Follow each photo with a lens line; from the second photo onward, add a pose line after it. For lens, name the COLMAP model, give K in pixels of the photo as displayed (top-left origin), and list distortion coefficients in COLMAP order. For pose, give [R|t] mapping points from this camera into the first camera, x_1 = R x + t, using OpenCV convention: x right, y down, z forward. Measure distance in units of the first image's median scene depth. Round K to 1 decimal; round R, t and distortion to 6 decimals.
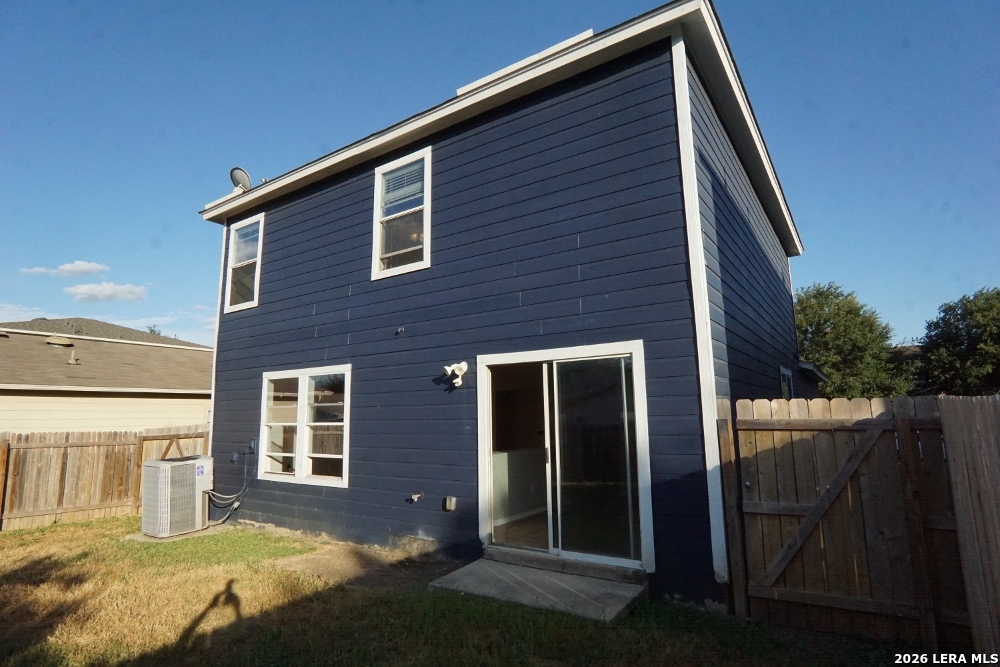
lens RADIAL K [[532.7, 0, 503.2], [0, 532.7, 328.2], [0, 0, 1]] dist [-0.033478, 0.008745]
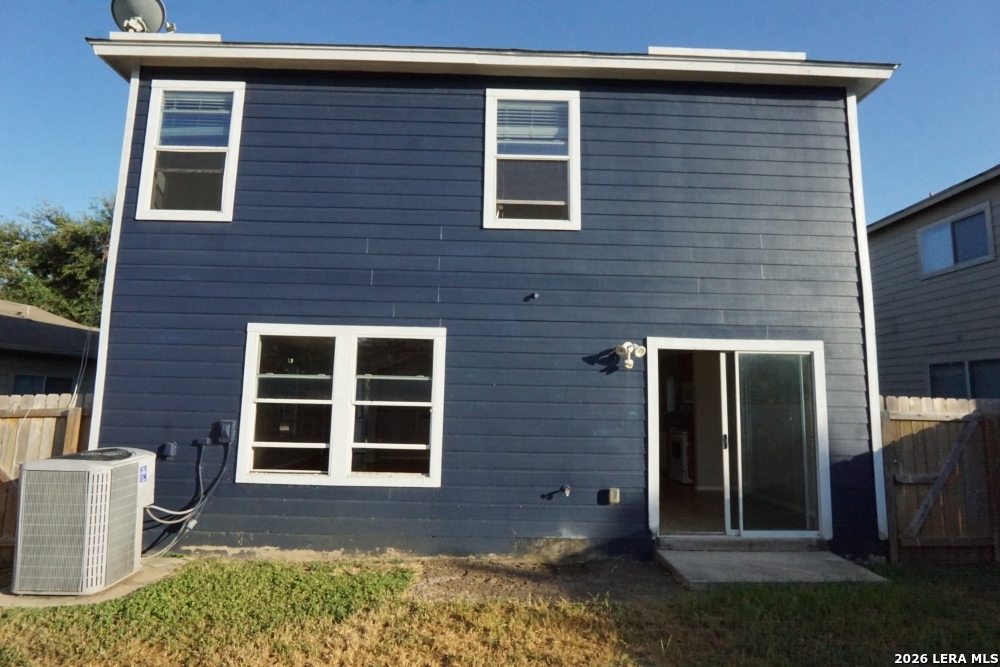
lens RADIAL K [[532.7, 0, 502.8], [0, 532.7, 331.3], [0, 0, 1]] dist [-0.033478, 0.008745]
pose [[0.813208, 0.105443, 0.572342, -0.768380], [-0.127412, 0.991848, -0.001697, 0.072391], [-0.567855, -0.071544, 0.820013, 0.362990]]
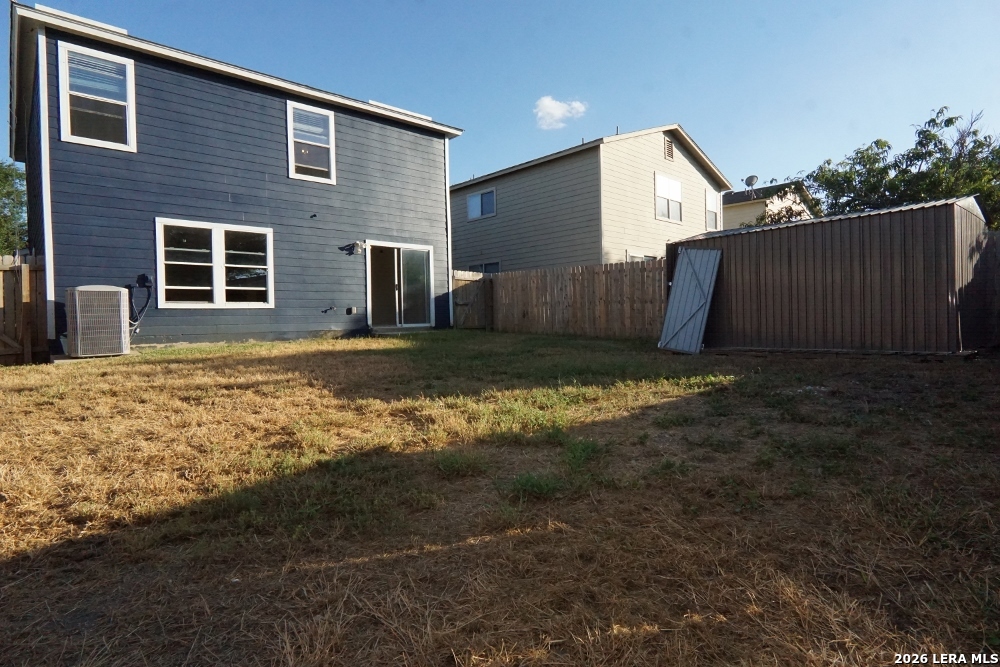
lens RADIAL K [[532.7, 0, 501.8], [0, 532.7, 328.8], [0, 0, 1]] dist [-0.033478, 0.008745]
pose [[0.211307, -0.006464, 0.977398, -1.878300], [-0.140061, 0.989458, 0.036824, 0.234715], [-0.967333, -0.144677, 0.208174, 0.015796]]
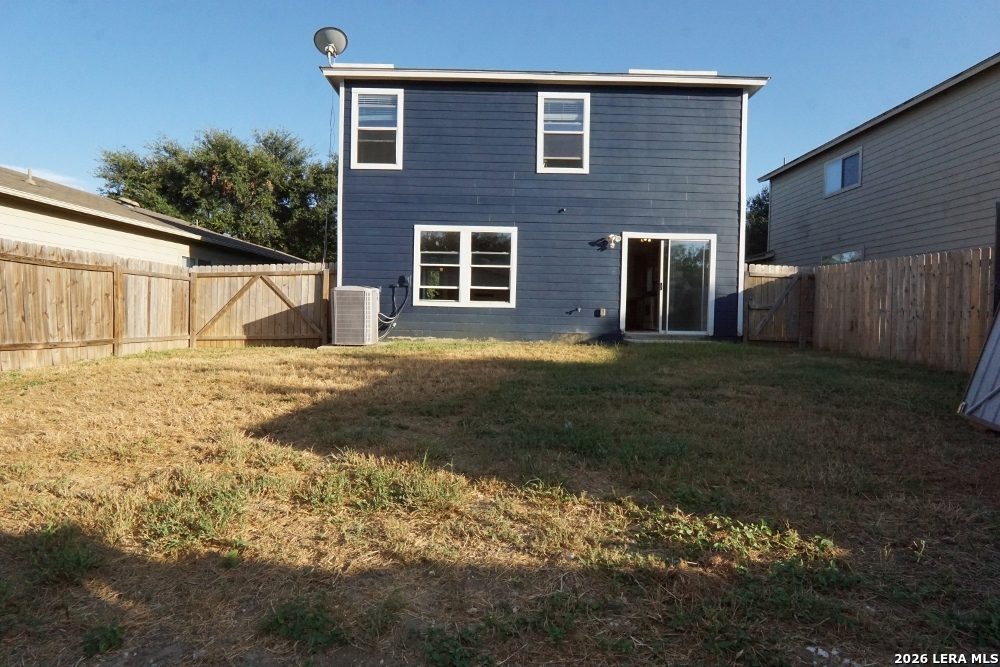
lens RADIAL K [[532.7, 0, 499.7], [0, 532.7, 330.6], [0, 0, 1]] dist [-0.033478, 0.008745]
pose [[0.824126, 0.016072, 0.566178, -1.352449], [-0.125553, 0.979913, 0.154939, 0.146657], [-0.552316, -0.198775, 0.809590, -0.277948]]
